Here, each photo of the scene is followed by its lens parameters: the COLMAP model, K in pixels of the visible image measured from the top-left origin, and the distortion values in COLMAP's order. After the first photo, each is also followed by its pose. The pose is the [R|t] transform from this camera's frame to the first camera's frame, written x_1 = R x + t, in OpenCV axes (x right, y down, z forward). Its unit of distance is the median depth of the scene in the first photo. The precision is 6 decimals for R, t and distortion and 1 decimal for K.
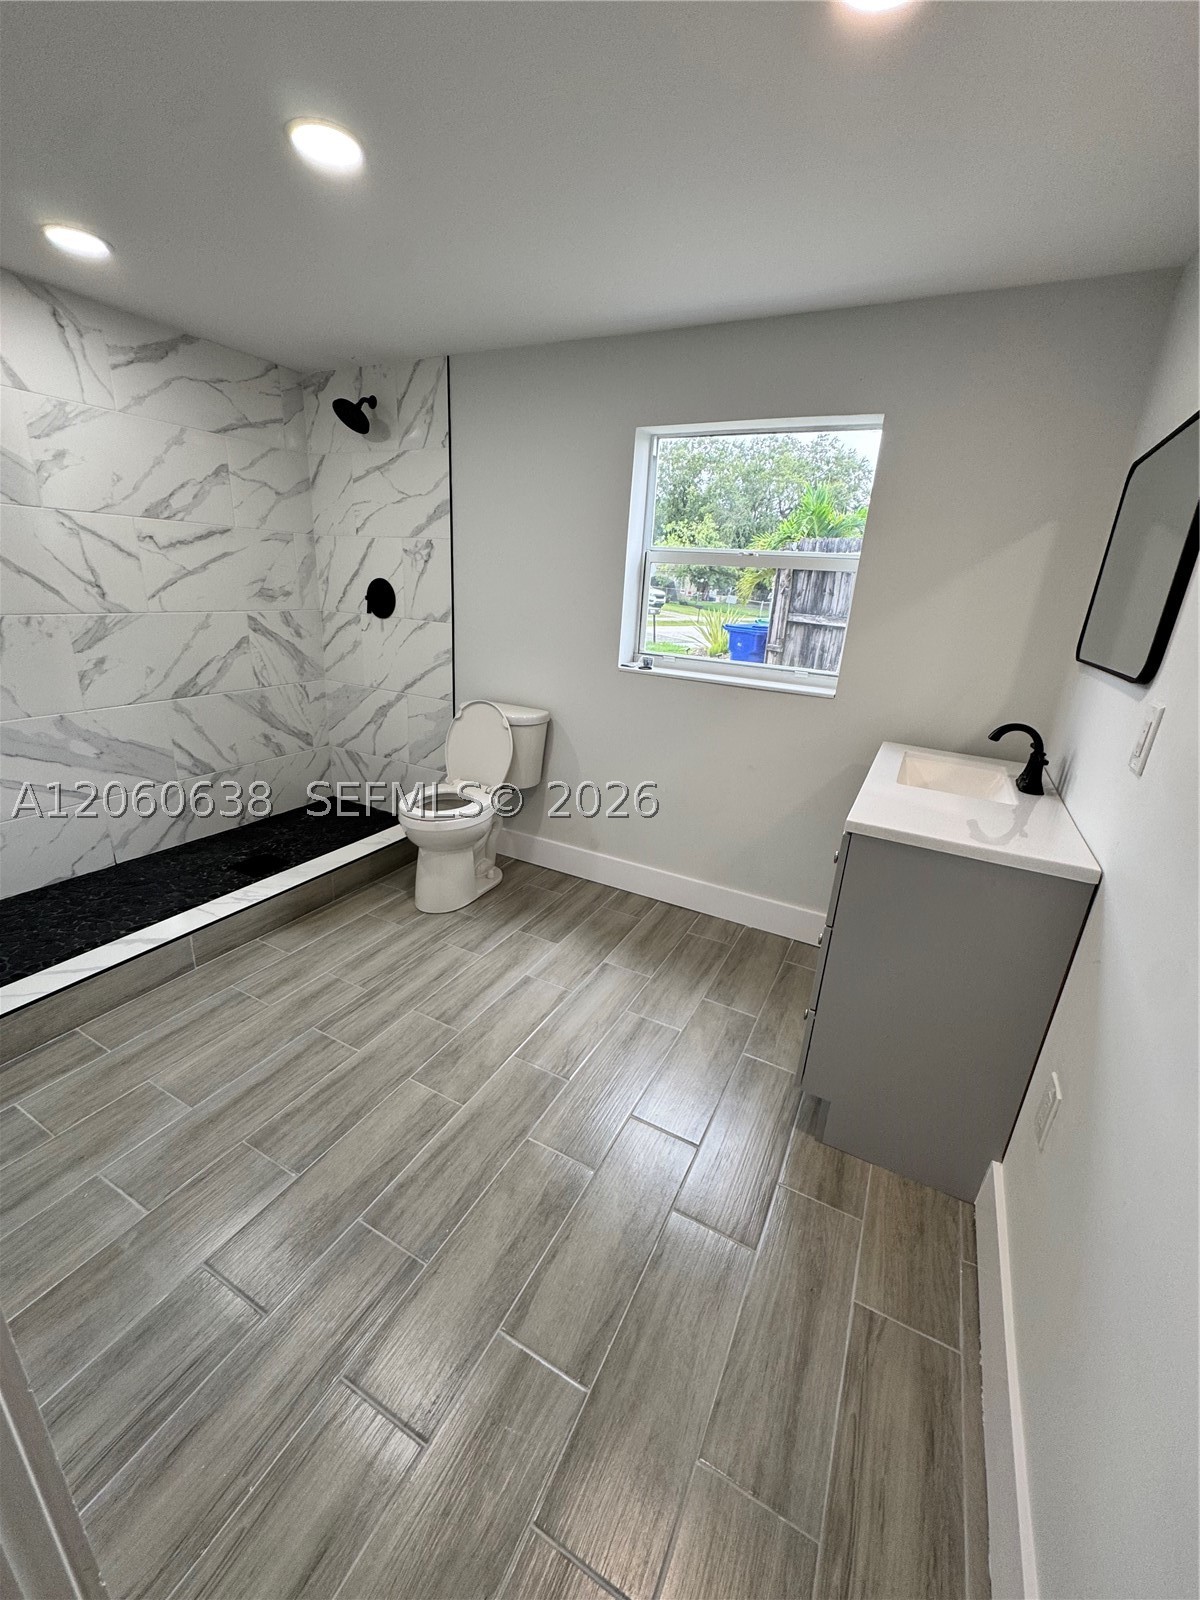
lens RADIAL K [[639.0, 0, 600.2], [0, 639.0, 793.0], [0, 0, 1]] dist [-0.003469, 0.000891]
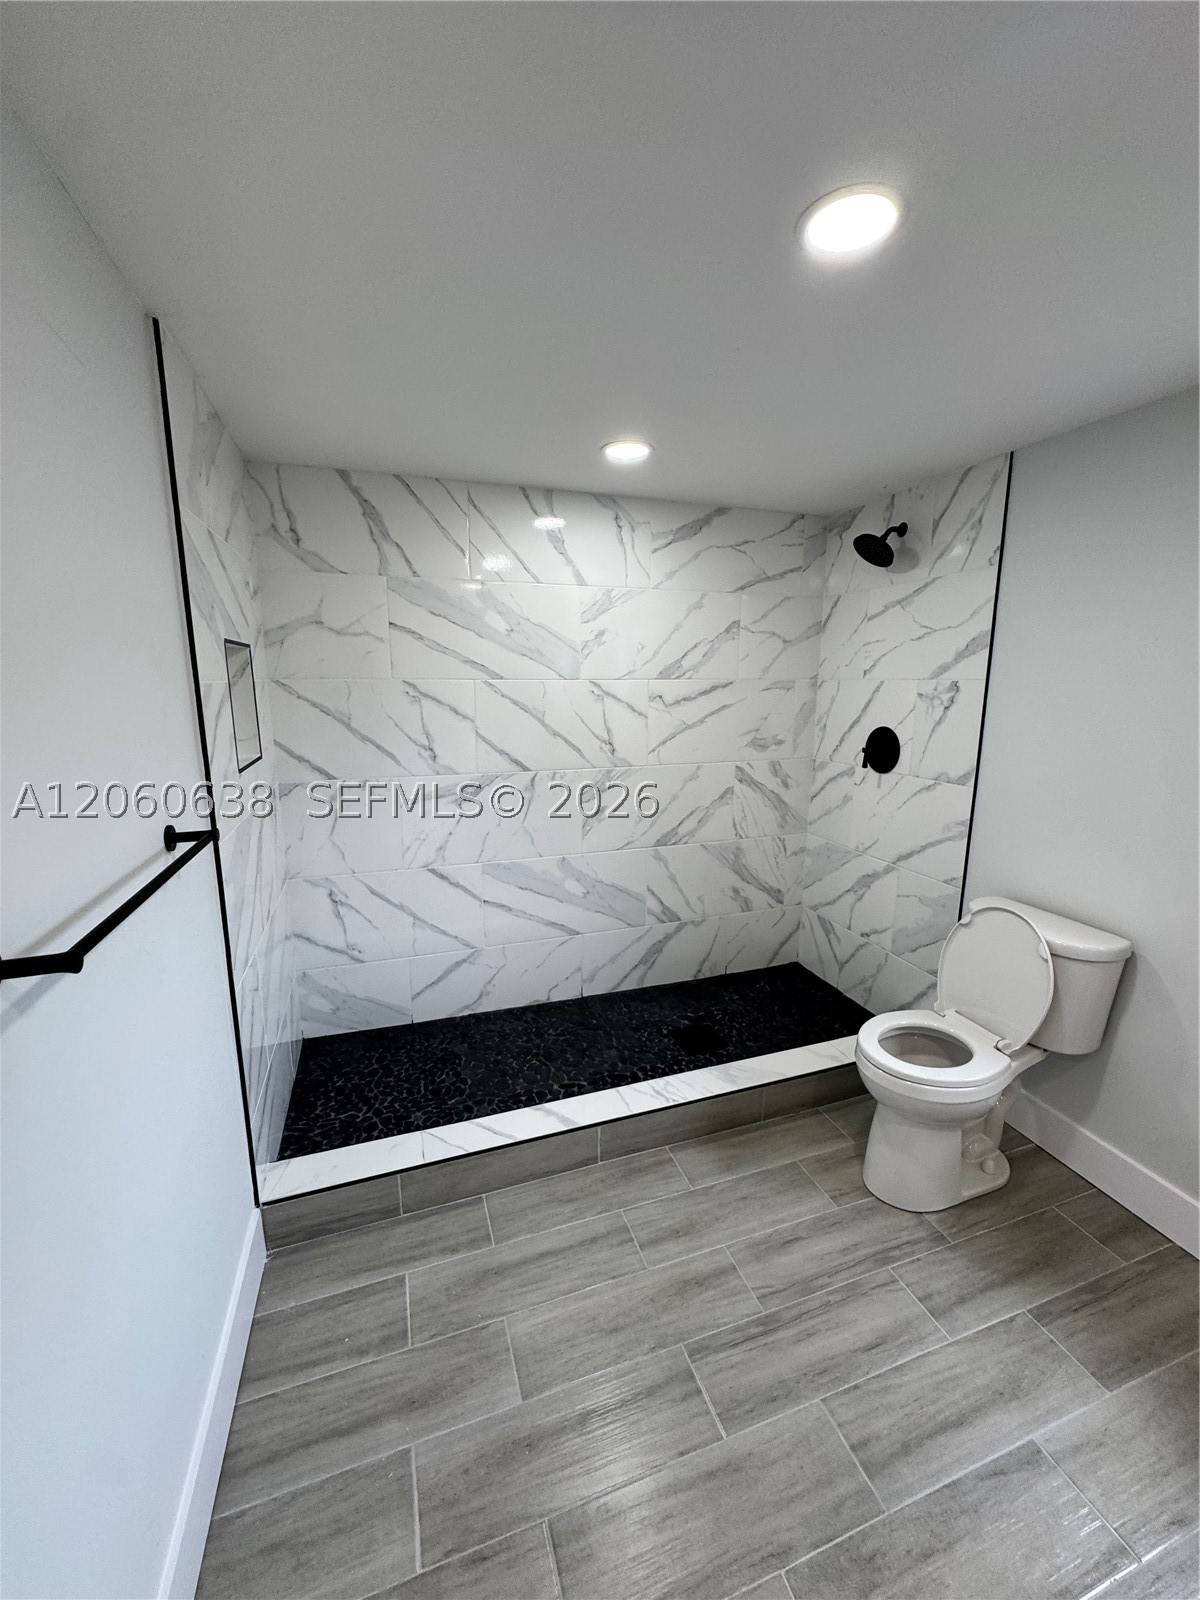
lens RADIAL K [[639.0, 0, 596.9], [0, 639.0, 799.1], [0, 0, 1]] dist [-0.003469, 0.000891]
pose [[0.721407, 0.073826, -0.688565, -0.040315], [-0.183809, 0.979050, -0.087606, -0.118691], [0.667672, 0.189764, 0.719863, 0.195351]]
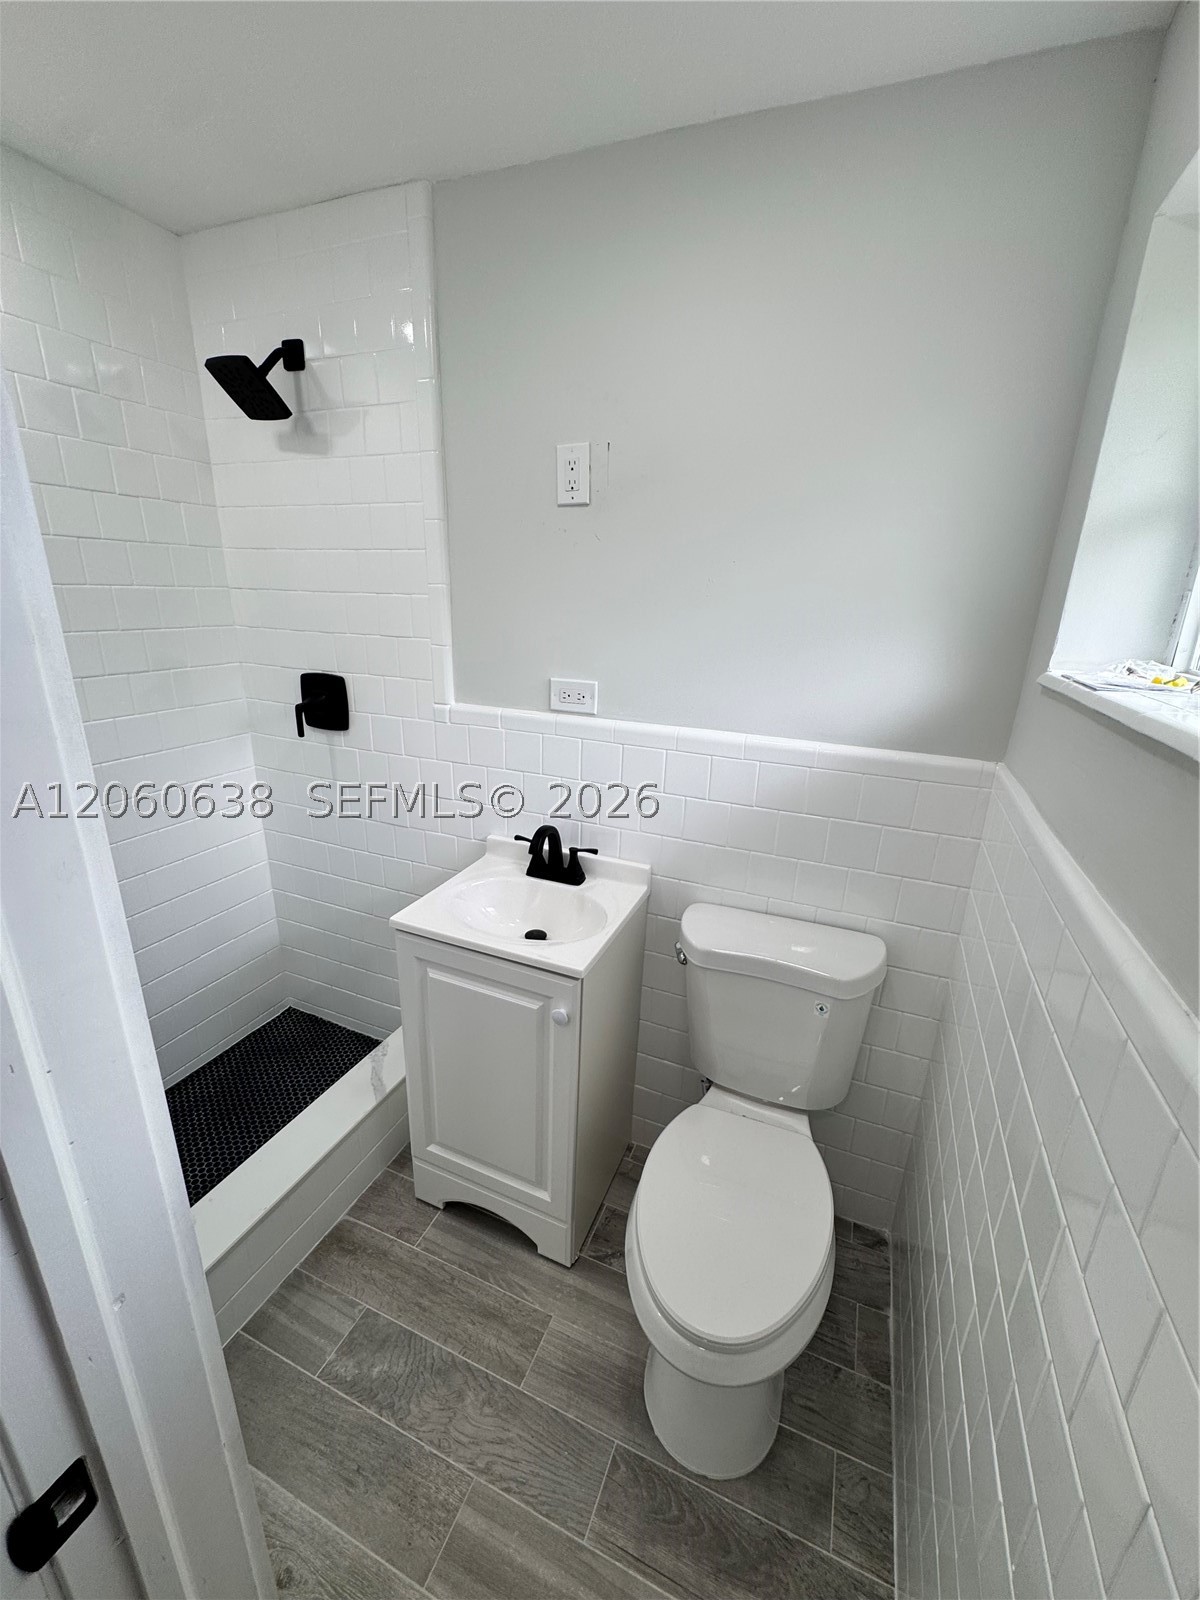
lens RADIAL K [[639.0, 0, 603.7], [0, 639.0, 799.5], [0, 0, 1]] dist [-0.003469, 0.000891]
pose [[0.996005, -0.048462, 0.075000, -0.160158], [0.050608, 0.998354, -0.026978, -0.227560], [-0.073569, 0.030665, 0.996819, 0.477303]]
